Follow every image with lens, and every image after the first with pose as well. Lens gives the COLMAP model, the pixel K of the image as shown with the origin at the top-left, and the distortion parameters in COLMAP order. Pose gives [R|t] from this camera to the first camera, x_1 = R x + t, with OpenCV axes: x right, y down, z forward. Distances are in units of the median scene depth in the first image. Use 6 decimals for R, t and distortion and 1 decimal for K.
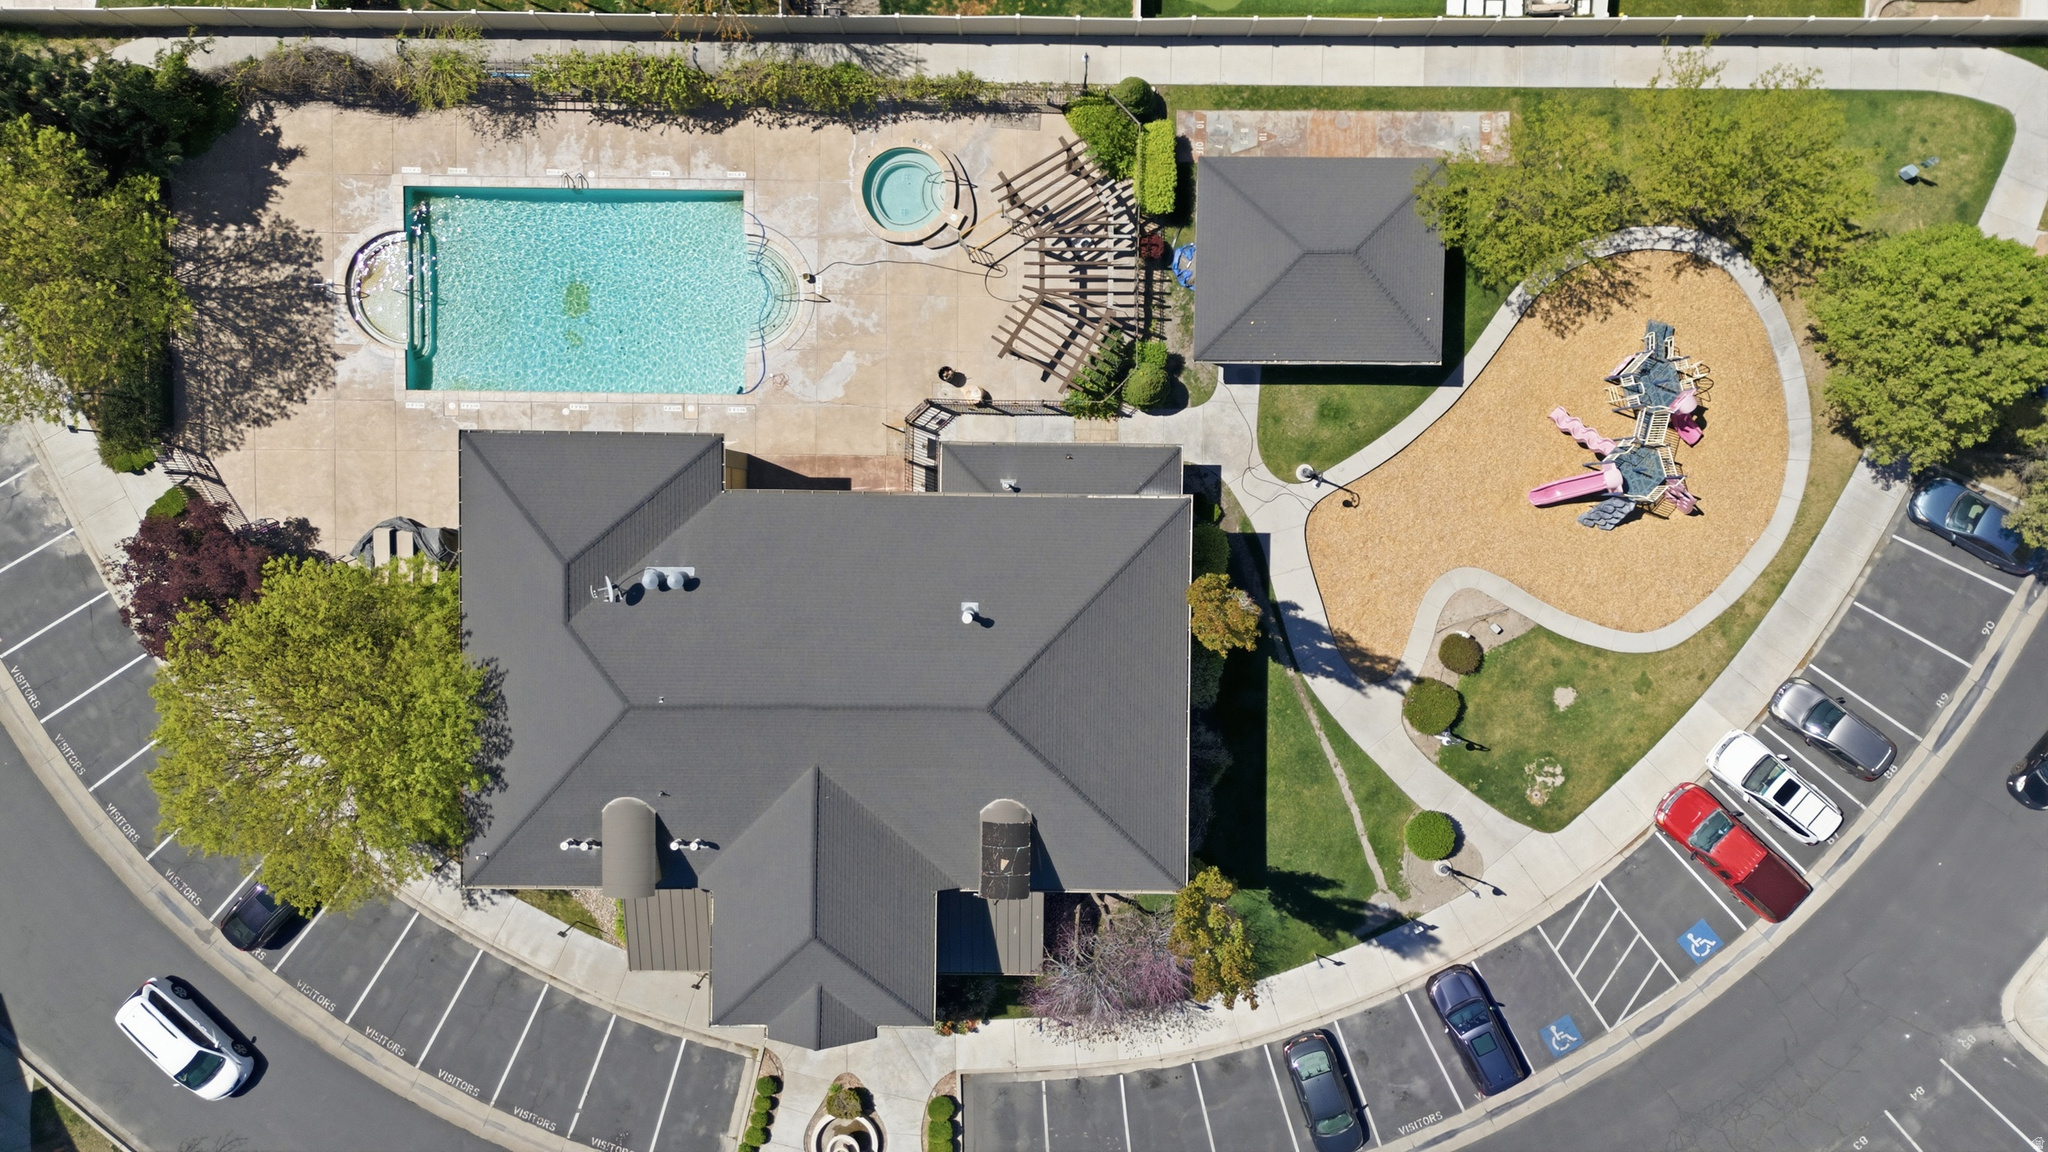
lens RADIAL K [[1484.3, 0, 1012.6], [0, 1484.3, 580.1], [0, 0, 1]] dist [0.071656, -0.070757]
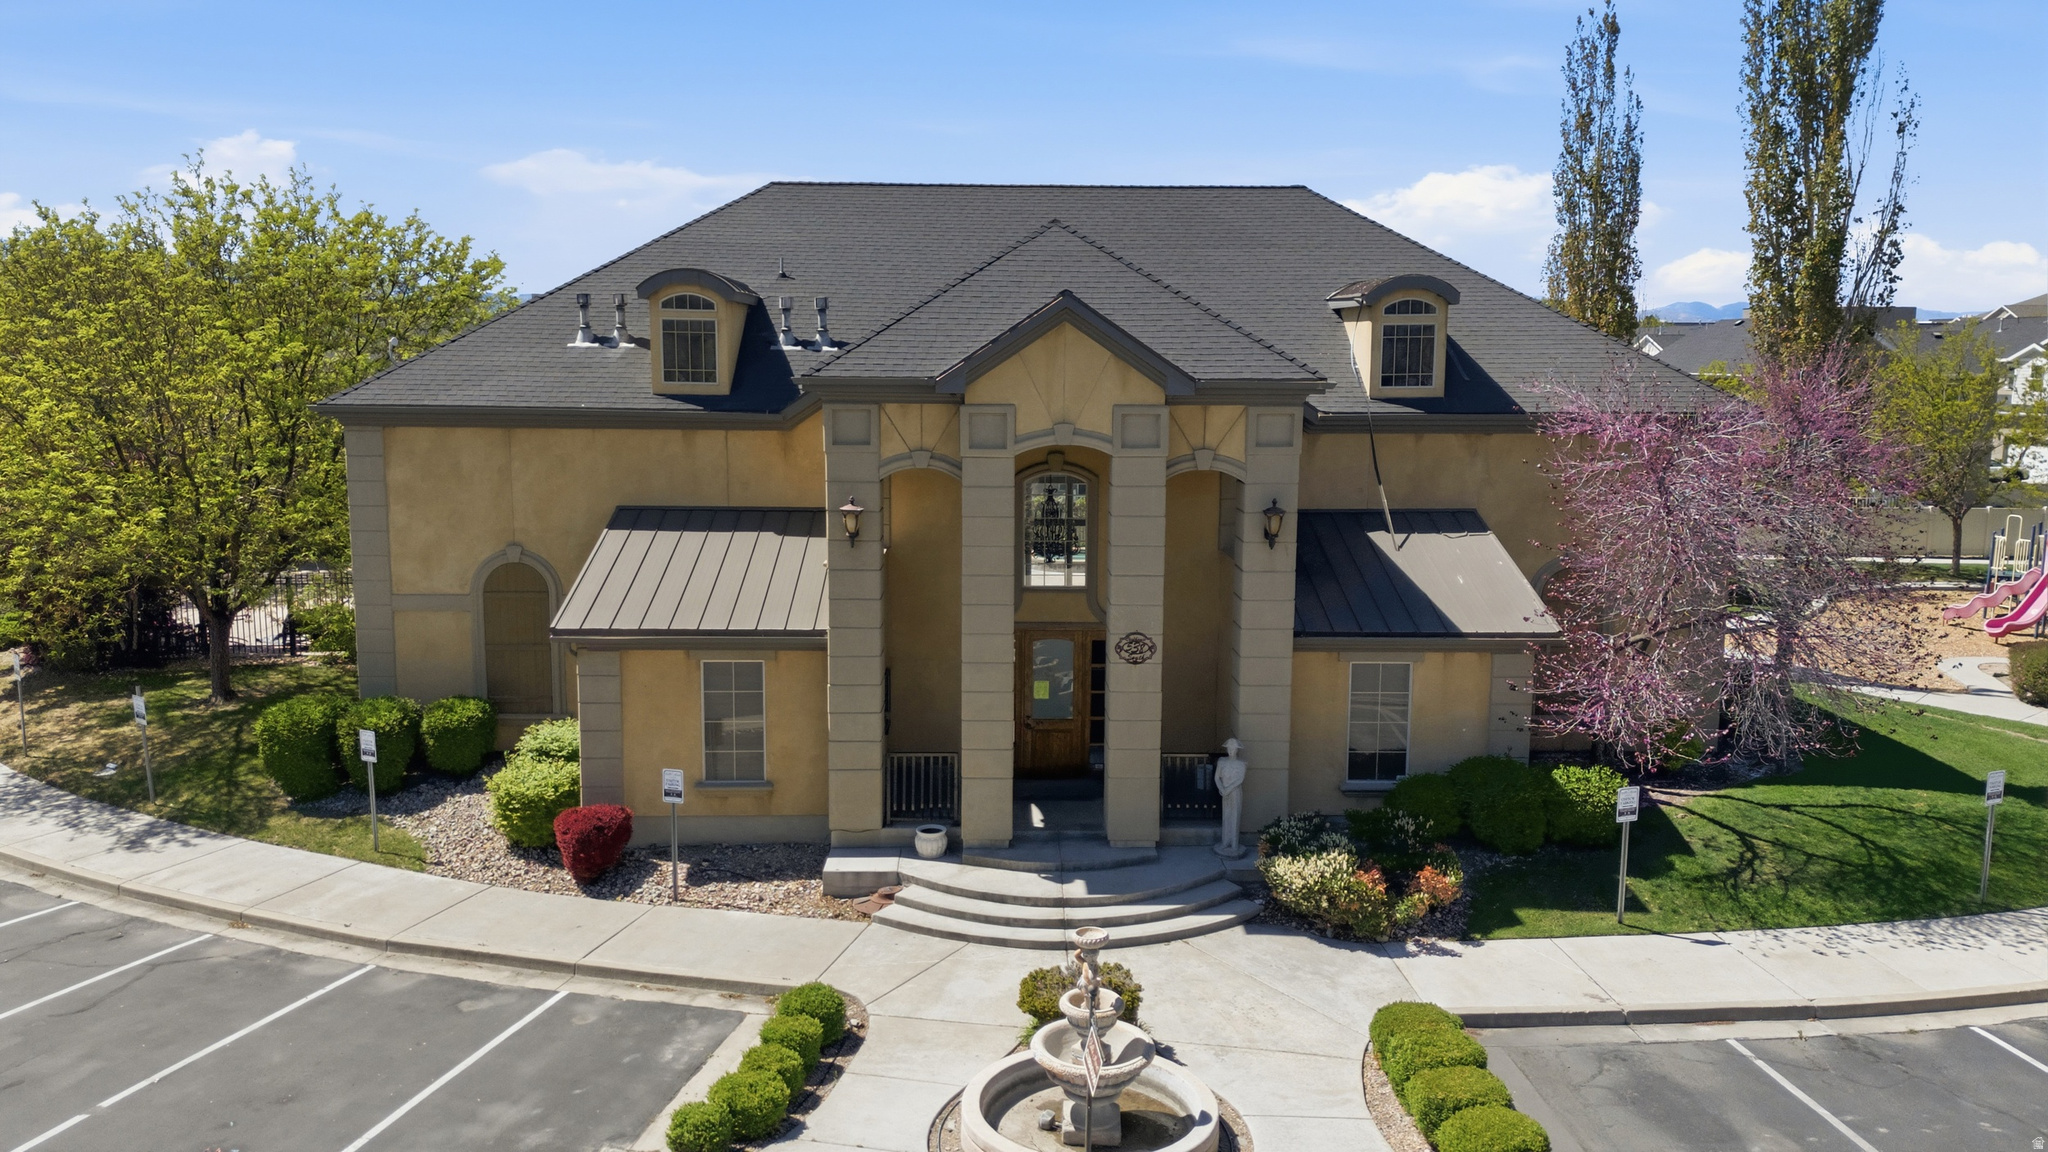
lens RADIAL K [[1484.3, 0, 1029.4], [0, 1484.3, 574.4], [0, 0, 1]] dist [0.071656, -0.070757]
pose [[0.999391, 0.006128, 0.034341, -0.133820], [0.033425, 0.113455, -0.992981, 0.632926], [-0.009981, 0.993524, 0.113181, 0.892616]]
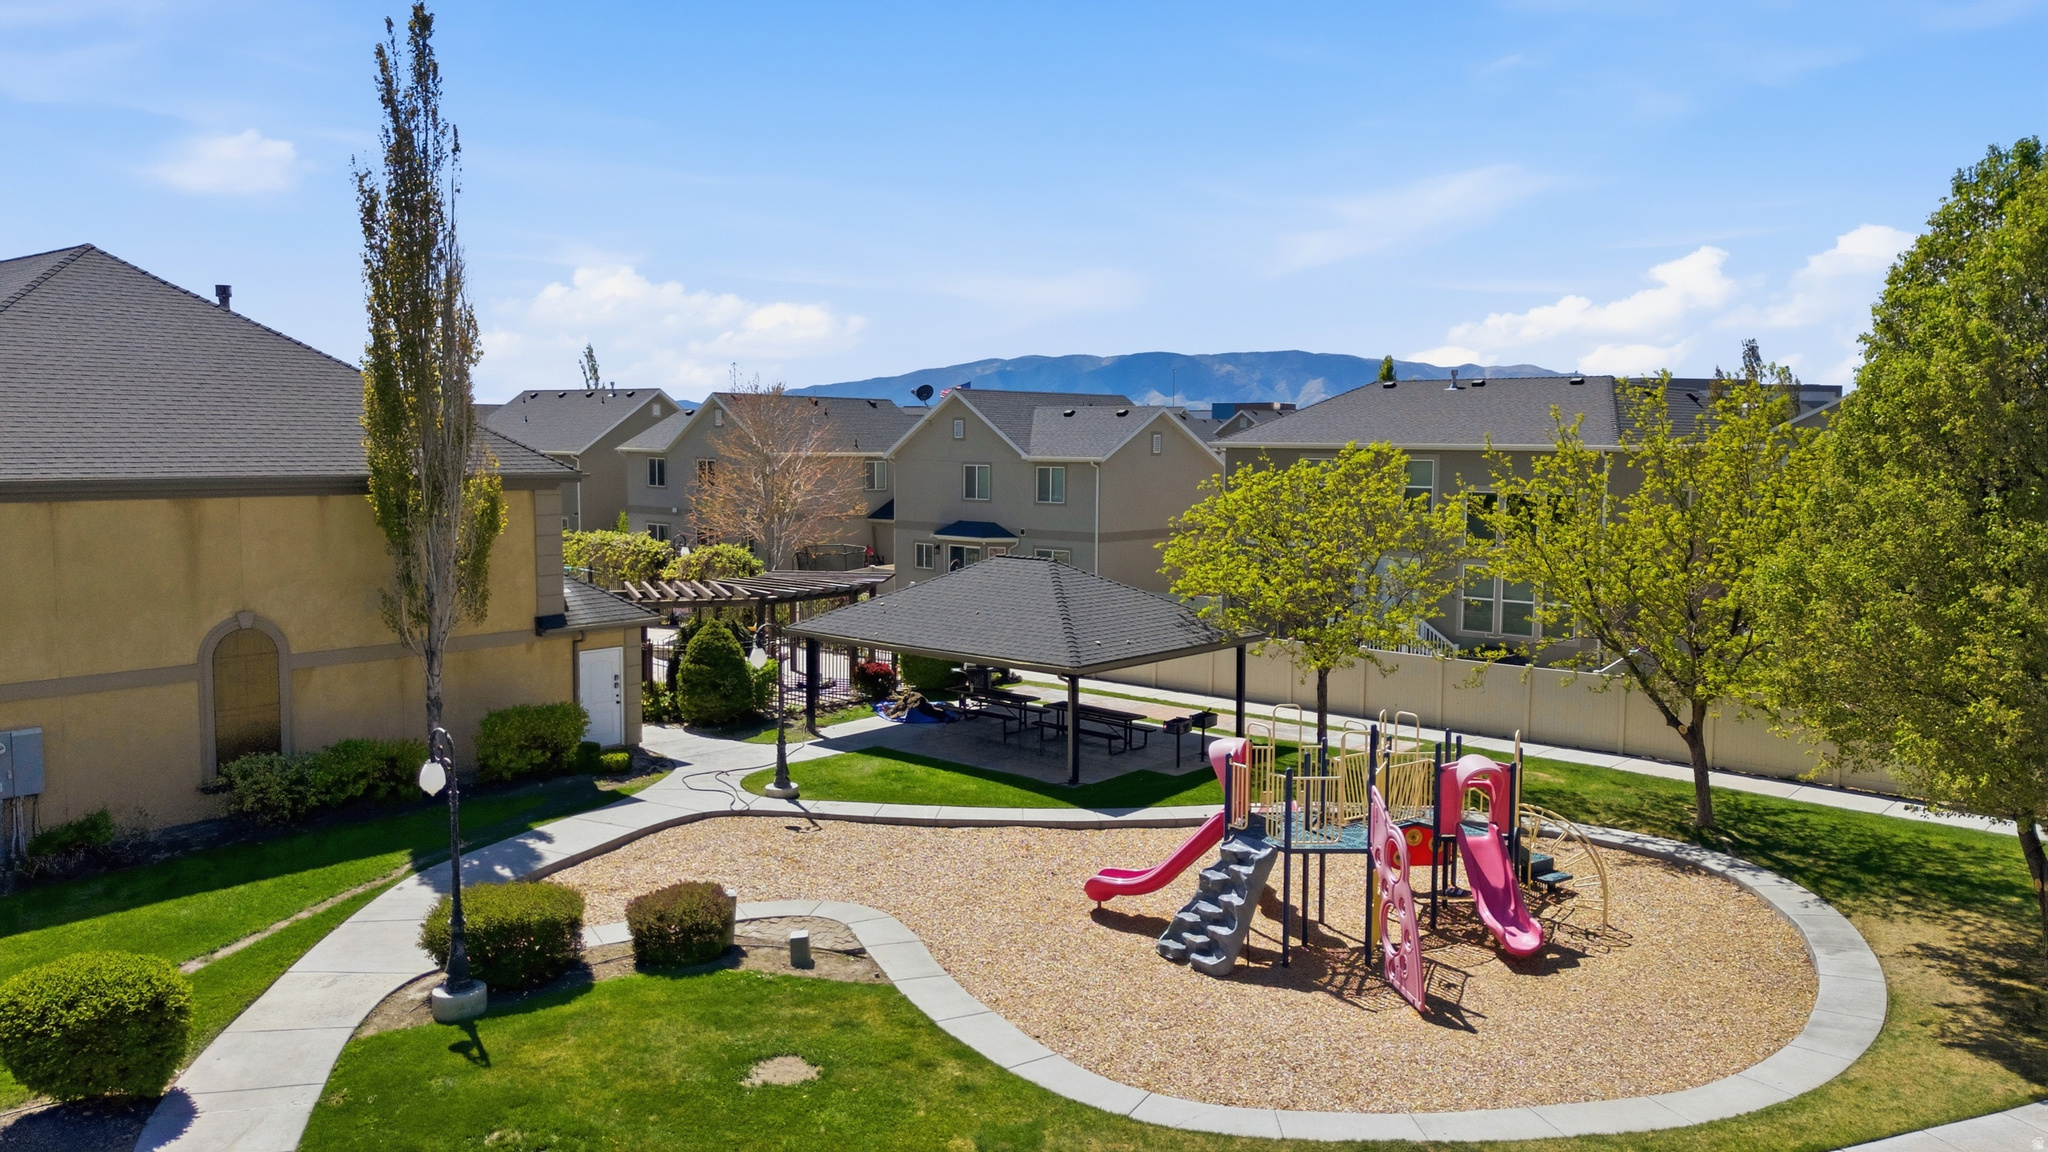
lens RADIAL K [[1484.3, 0, 1023.9], [0, 1484.3, 575.3], [0, 0, 1]] dist [0.071656, -0.070757]
pose [[0.766799, 0.071418, -0.637902, 0.588194], [-0.640917, 0.030568, -0.767001, 0.273369], [-0.035278, 0.996978, 0.069213, 0.878292]]
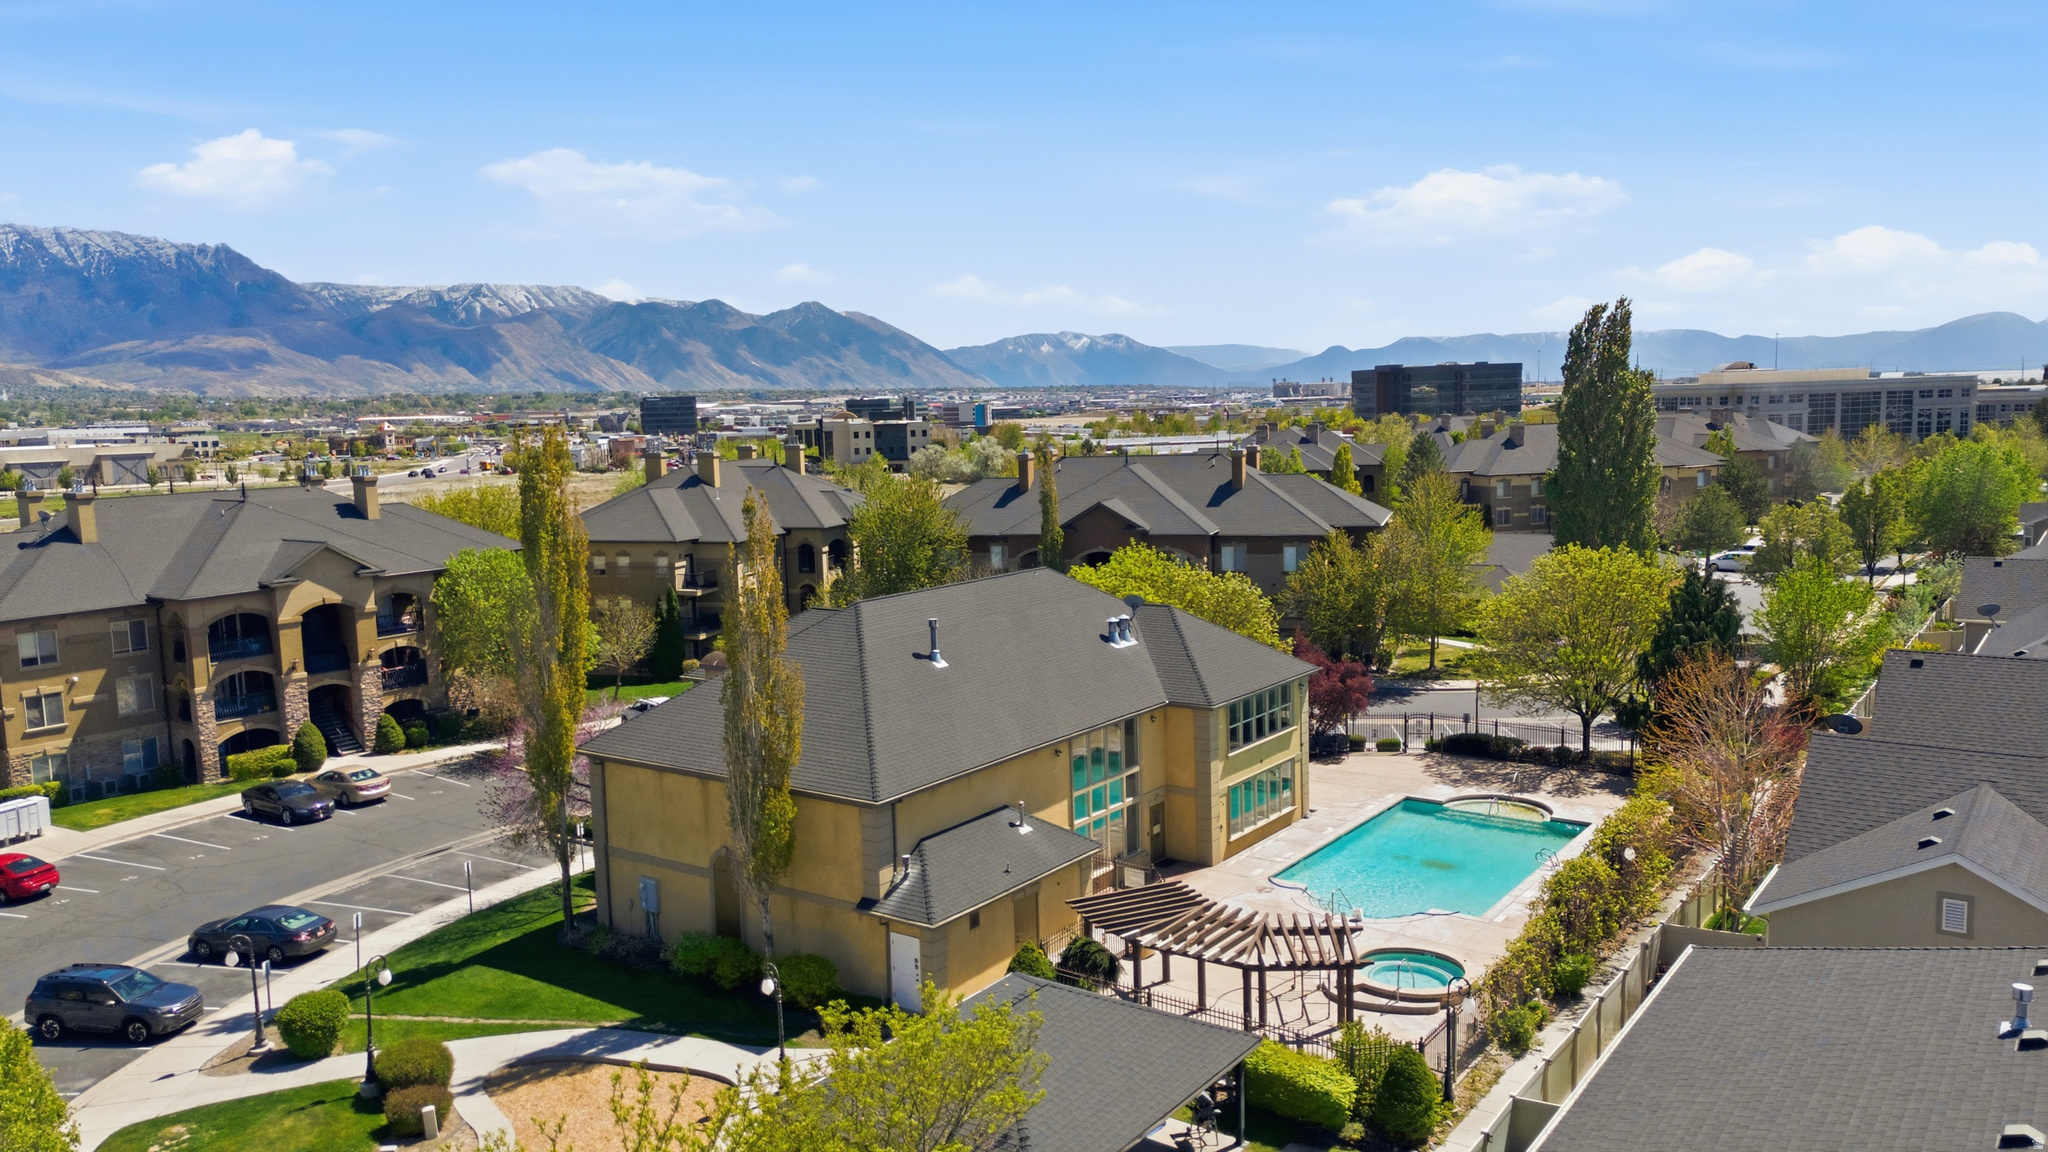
lens RADIAL K [[1484.3, 0, 1033.2], [0, 1484.3, 576.9], [0, 0, 1]] dist [0.071656, -0.070757]
pose [[-0.579836, 0.115942, -0.806441, 0.641035], [-0.814733, -0.081439, 0.574089, -0.524317], [0.000885, 0.989912, 0.141683, 0.670404]]
